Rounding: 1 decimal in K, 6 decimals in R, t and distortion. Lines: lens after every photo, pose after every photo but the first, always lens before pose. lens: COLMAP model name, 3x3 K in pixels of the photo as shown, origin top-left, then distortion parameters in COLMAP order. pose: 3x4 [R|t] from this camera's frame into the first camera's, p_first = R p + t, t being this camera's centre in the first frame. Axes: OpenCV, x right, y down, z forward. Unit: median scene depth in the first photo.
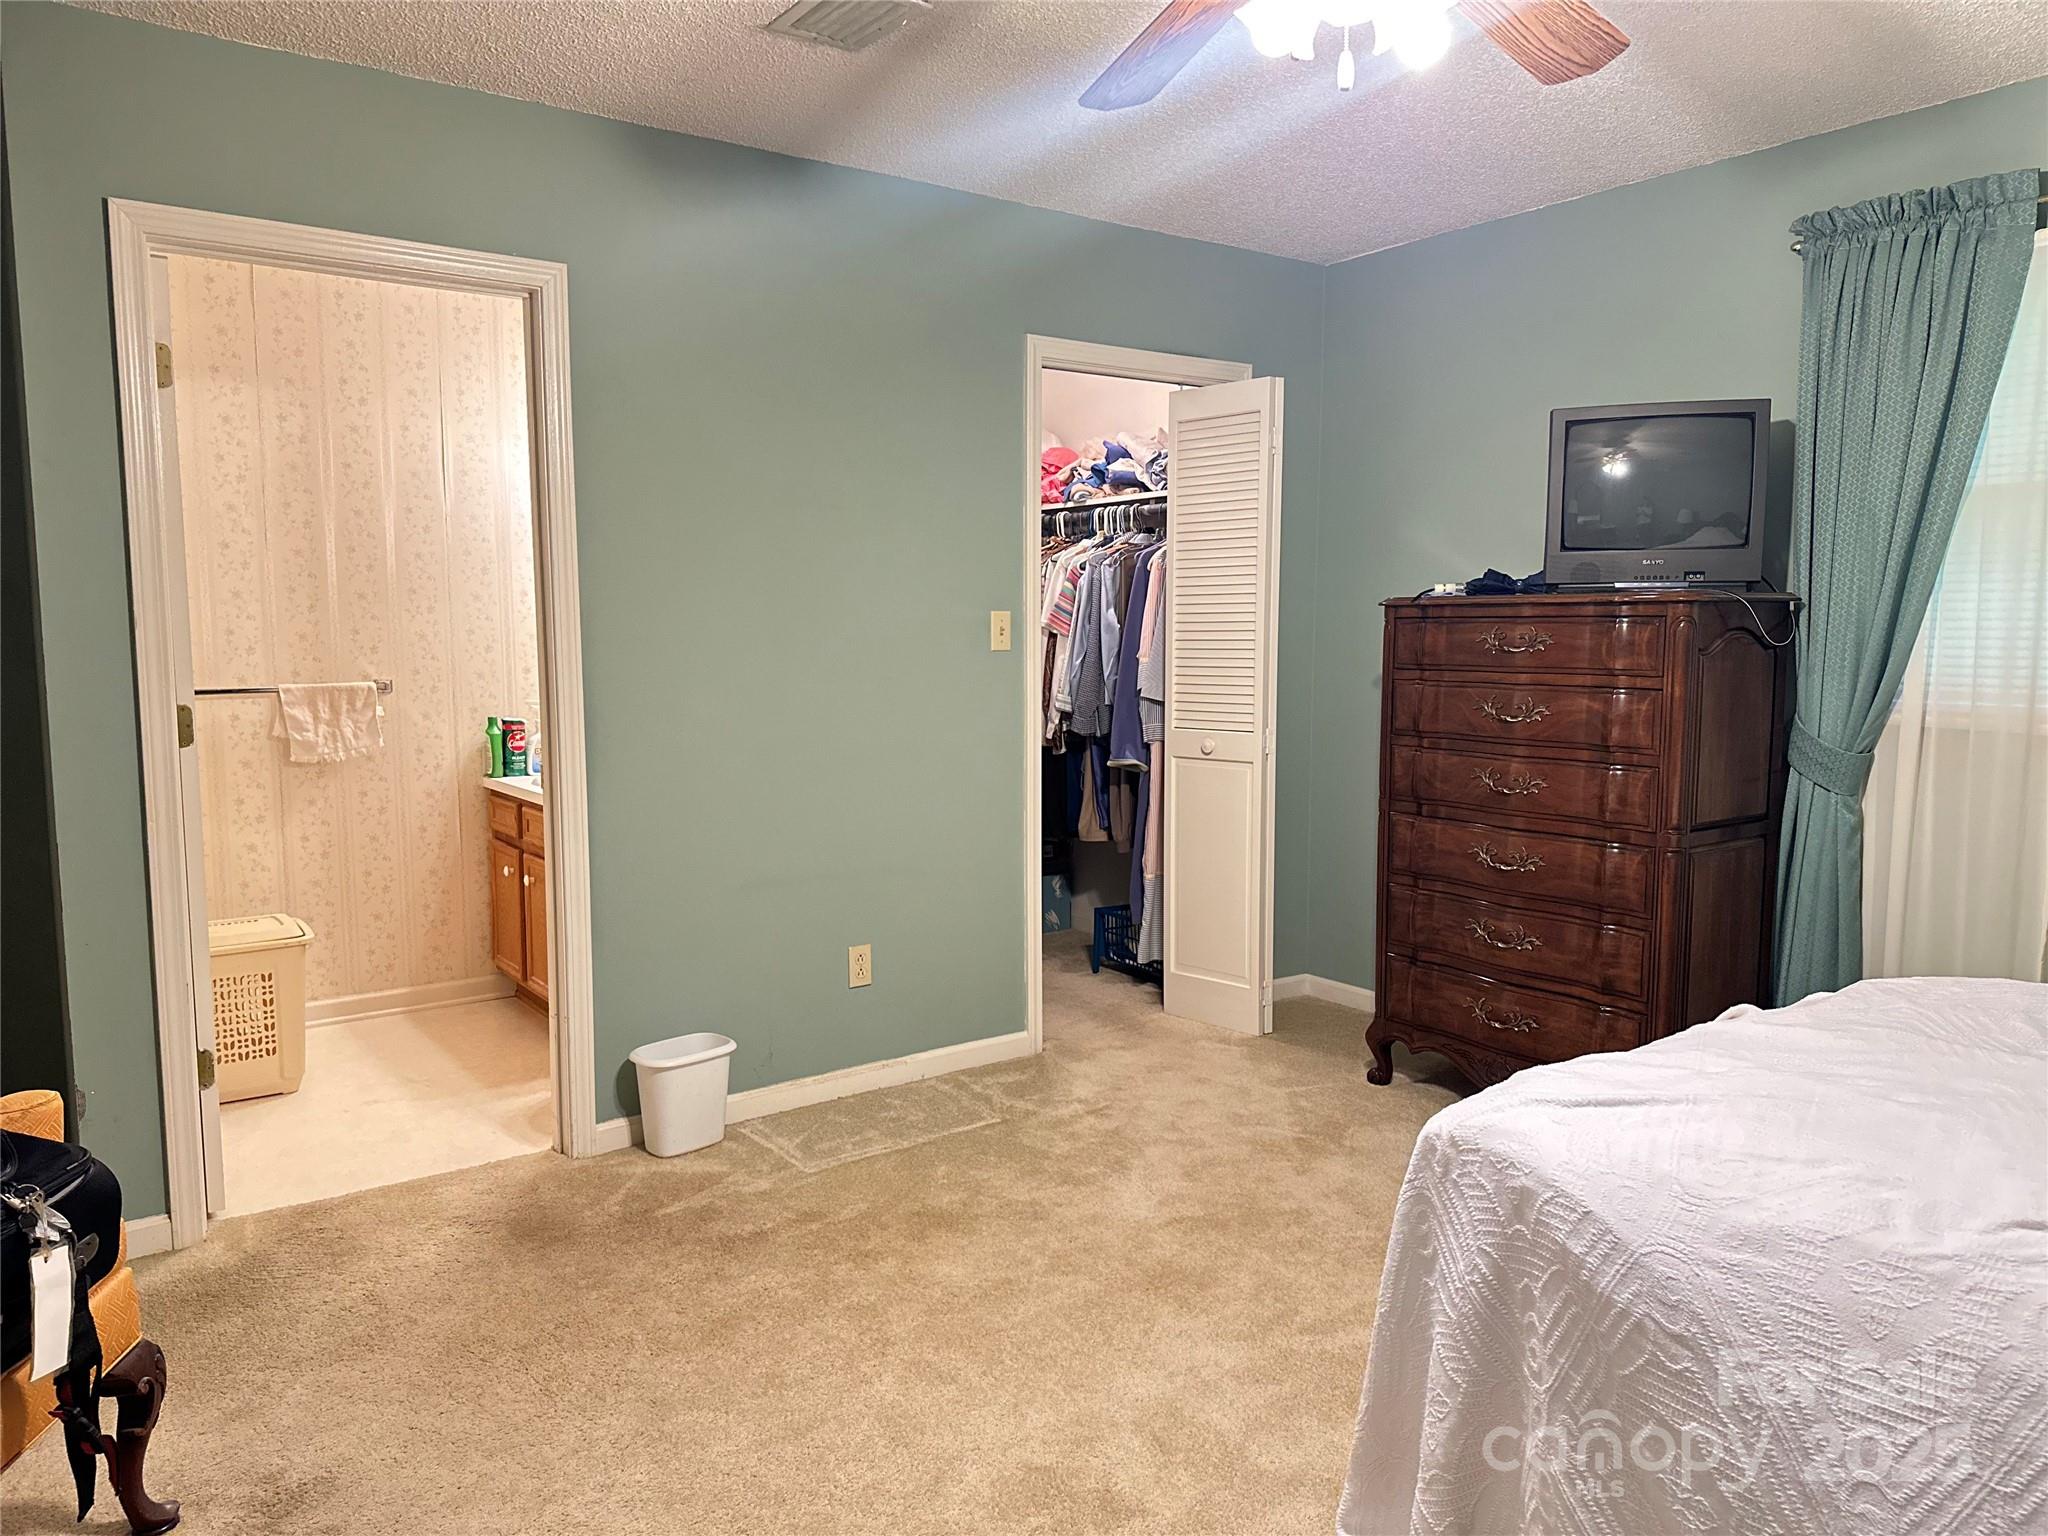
lens RADIAL K [[1405.7, 0, 1024.0], [0, 1405.7, 768.0], [0, 0, 1]] dist [0.021768, -0.000808]
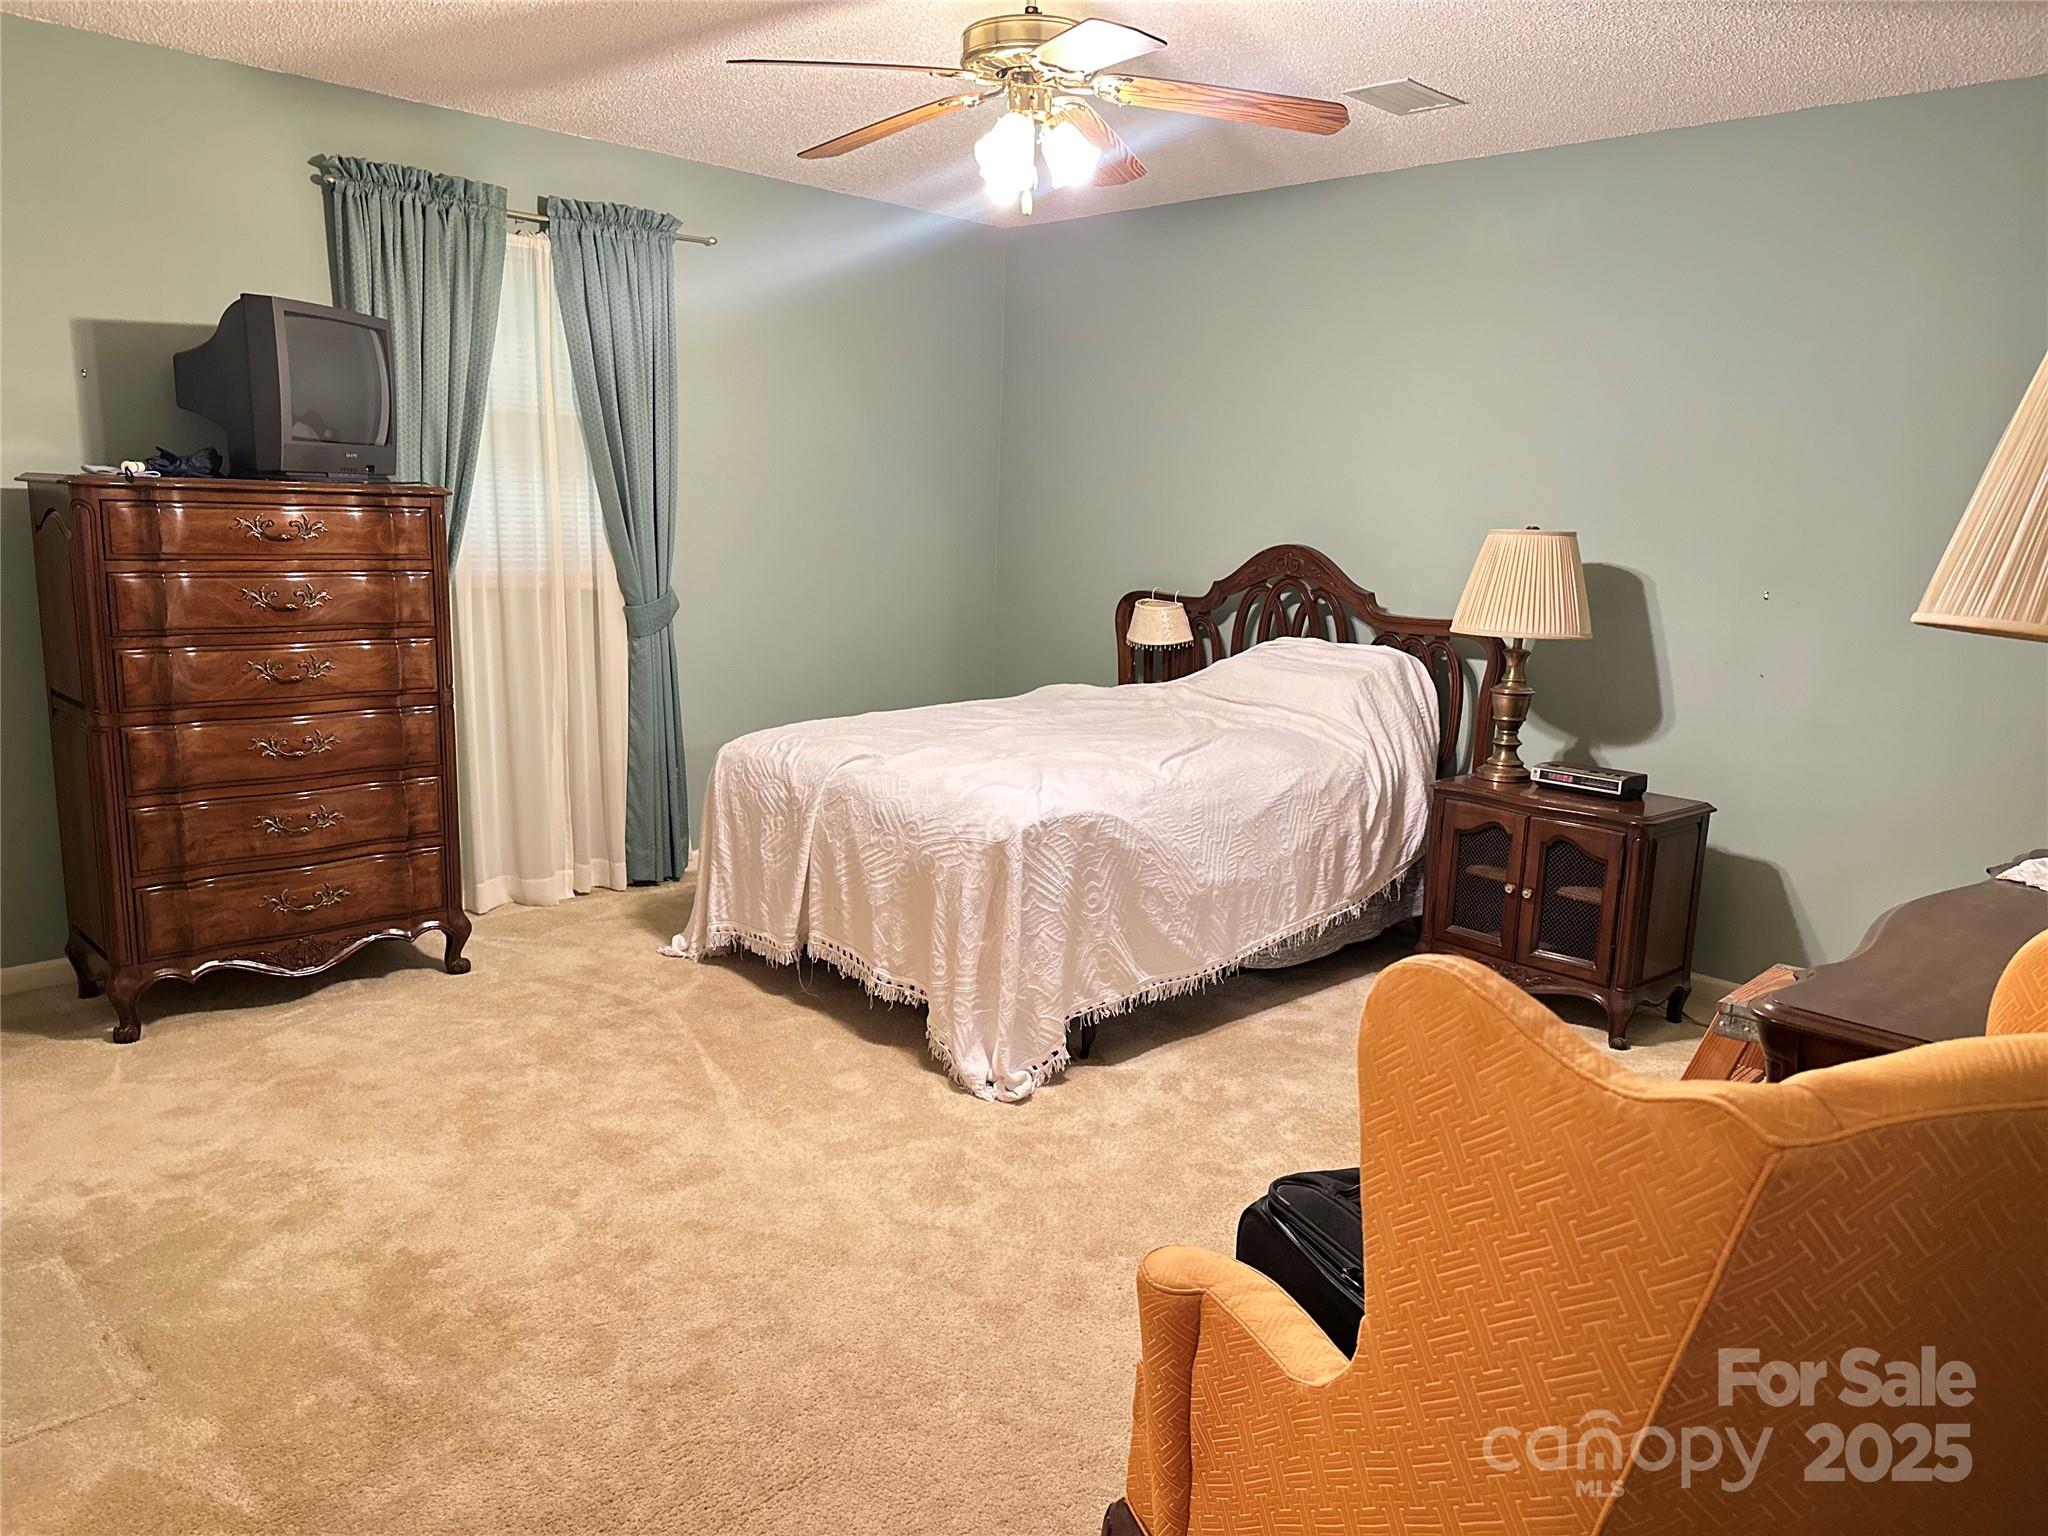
lens RADIAL K [[1445.9, 0, 1024.0], [0, 1445.9, 768.0], [0, 0, 1]] dist [0.000163, -0.000981]
pose [[-0.160040, -0.186691, 0.969296, -0.830880], [0.066045, 0.977727, 0.199219, -0.101806], [-0.984899, 0.095900, -0.144145, 0.707789]]
